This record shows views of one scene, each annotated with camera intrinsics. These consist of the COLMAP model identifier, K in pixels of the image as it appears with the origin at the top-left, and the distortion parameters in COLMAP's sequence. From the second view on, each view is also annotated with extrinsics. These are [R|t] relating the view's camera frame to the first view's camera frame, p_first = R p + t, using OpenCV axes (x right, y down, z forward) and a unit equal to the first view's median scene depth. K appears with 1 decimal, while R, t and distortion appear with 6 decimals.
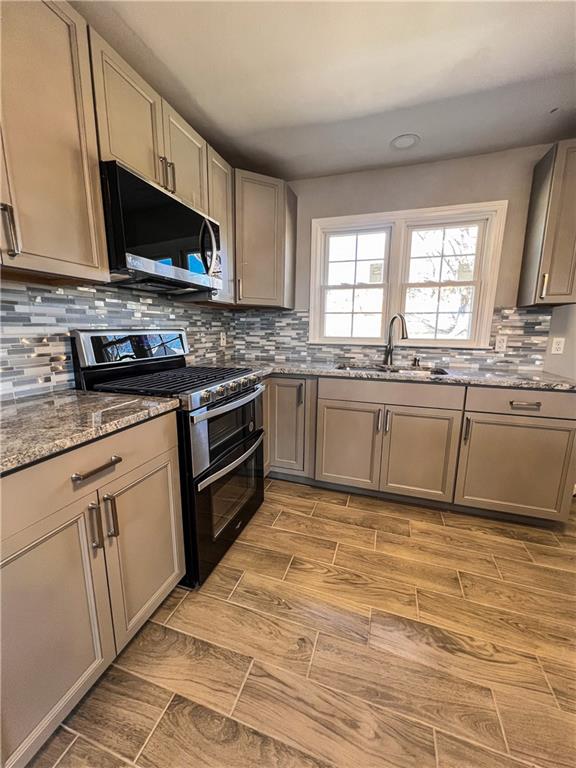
lens RADIAL K [[307.2, 0, 286.5], [0, 307.2, 383.3], [0, 0, 1]] dist [-0.002238, 0.000013]
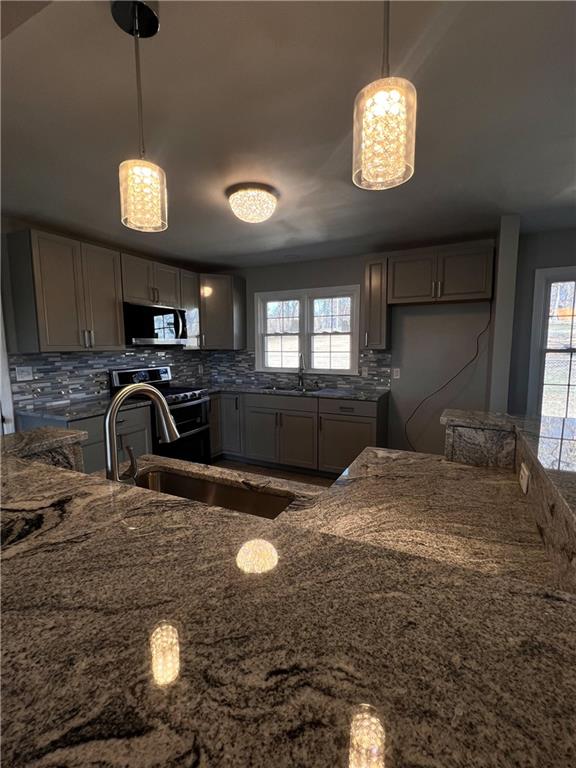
lens RADIAL K [[348.3, 0, 284.8], [0, 348.3, 384.1], [0, 0, 1]] dist [-0.002035, 0.000055]
pose [[0.990133, -0.000849, -0.140129, 0.666993], [-0.008398, 0.997825, -0.065385, 0.059666], [0.139879, 0.065917, 0.987972, -0.959150]]
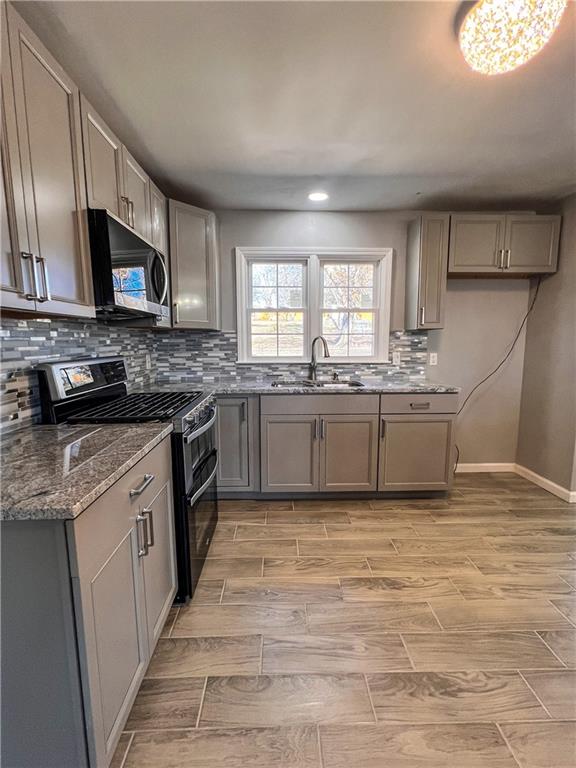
lens RADIAL K [[348.3, 0, 285.1], [0, 348.3, 382.7], [0, 0, 1]] dist [-0.002035, 0.000055]
pose [[0.940078, -0.055127, 0.336473, -0.259140], [0.072902, 0.996520, -0.040413, -0.008740], [-0.333074, 0.062520, 0.940826, -0.219875]]
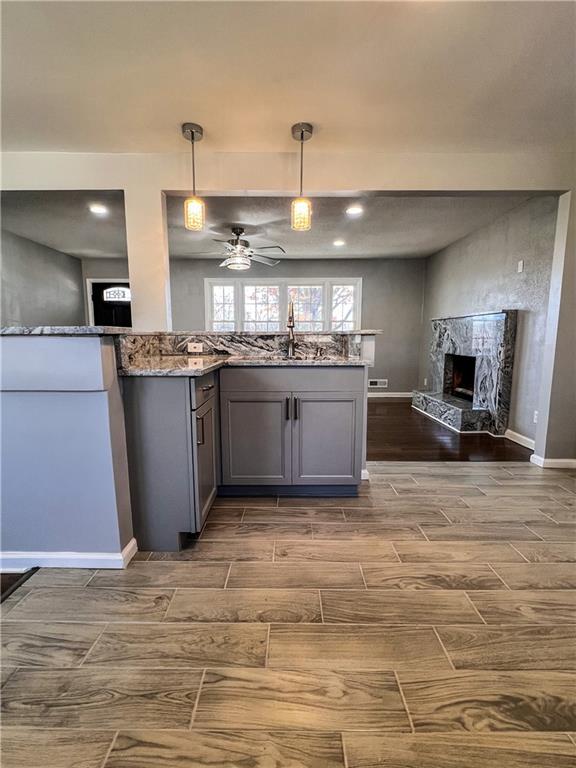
lens RADIAL K [[355.0, 0, 287.7], [0, 355.0, 388.1], [0, 0, 1]] dist [-0.000077, 0.000188]
pose [[-0.948951, 0.034080, -0.313576, 0.835495], [-0.066961, 0.949719, 0.305858, -0.070761], [0.308233, 0.311242, -0.898955, 0.882612]]
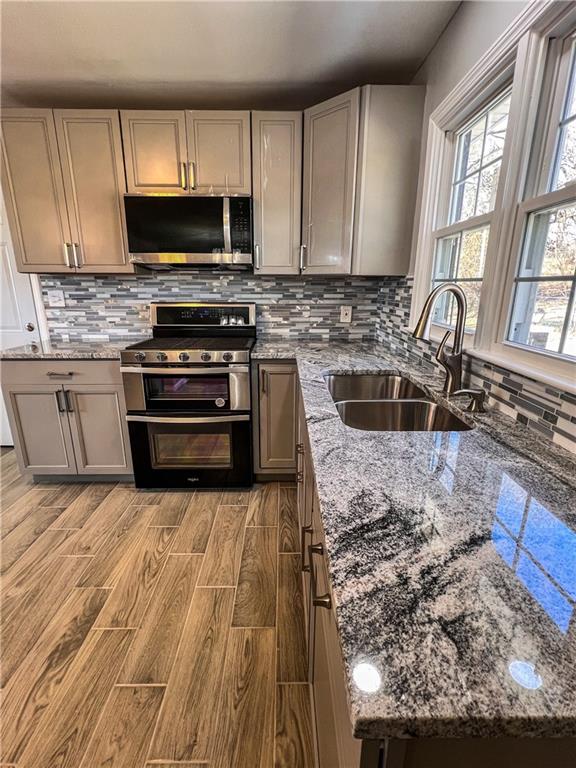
lens RADIAL K [[355.0, 0, 285.6], [0, 355.0, 383.5], [0, 0, 1]] dist [-0.000077, 0.000188]
pose [[0.328295, 0.245541, -0.912103, 1.002952], [-0.168488, 0.965359, 0.199234, -0.188104], [0.929427, 0.088271, 0.358293, 0.765538]]
